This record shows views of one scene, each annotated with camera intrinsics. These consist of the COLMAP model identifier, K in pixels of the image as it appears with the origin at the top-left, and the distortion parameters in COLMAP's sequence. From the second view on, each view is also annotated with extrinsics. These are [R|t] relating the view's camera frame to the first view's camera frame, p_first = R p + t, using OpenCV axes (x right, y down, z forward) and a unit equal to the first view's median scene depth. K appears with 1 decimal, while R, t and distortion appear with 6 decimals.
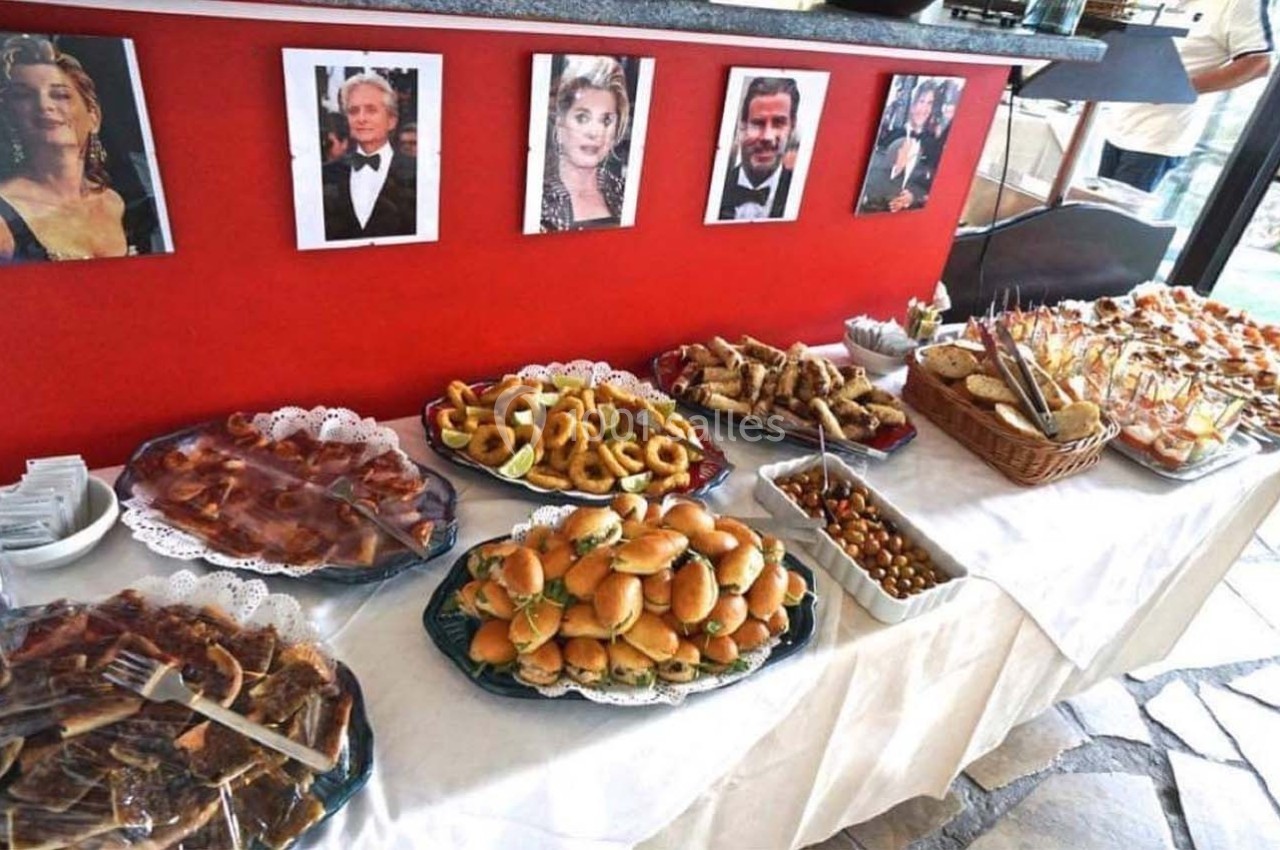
lens RADIAL K [[798.1, 0, 640.0], [0, 798.1, 425.0], [0, 0, 1]] dist [-0.075490, 0.054682]
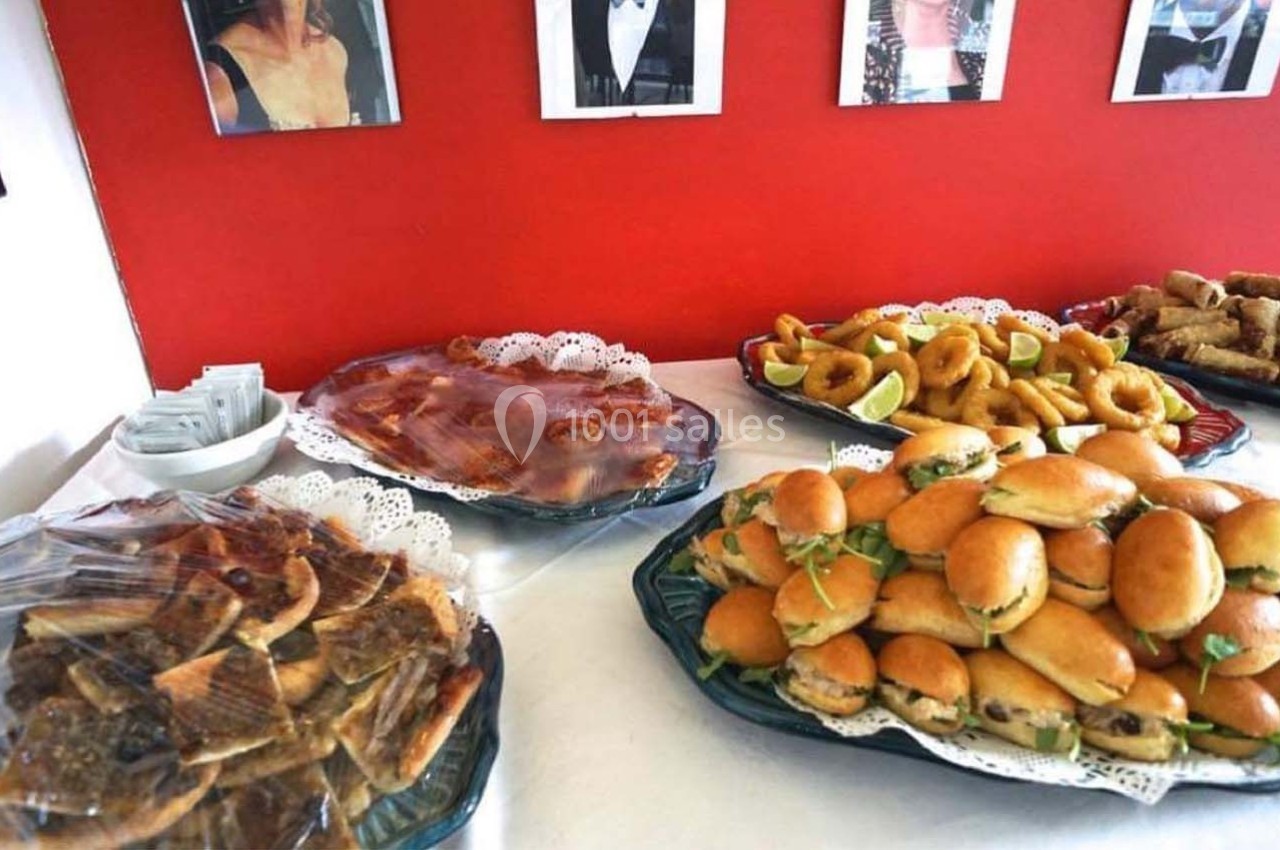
lens RADIAL K [[798.1, 0, 640.0], [0, 798.1, 425.0], [0, 0, 1]] dist [-0.075490, 0.054682]
pose [[0.922648, 0.022528, -0.384986, -0.040657], [-0.073011, 0.990442, -0.117020, 0.185229], [0.378670, 0.136077, 0.915474, 0.407510]]
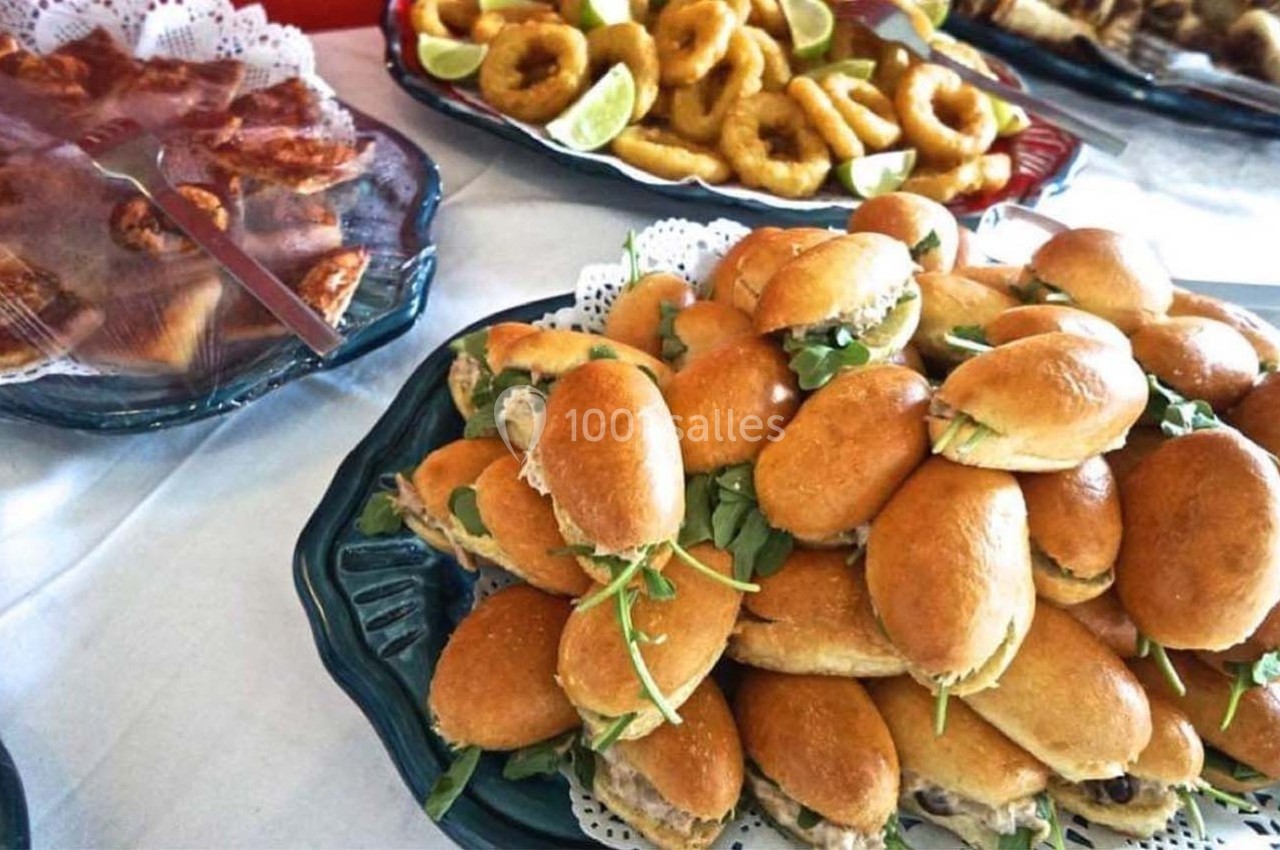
lens RADIAL K [[780.9, 0, 640.0], [0, 780.9, 425.0], [0, 0, 1]] dist [-0.062884, 0.030209]
pose [[0.995108, 0.057688, -0.080204, -0.104623], [-0.028736, 0.945727, 0.323690, 0.081627], [0.094524, -0.319802, 0.942758, 0.677394]]
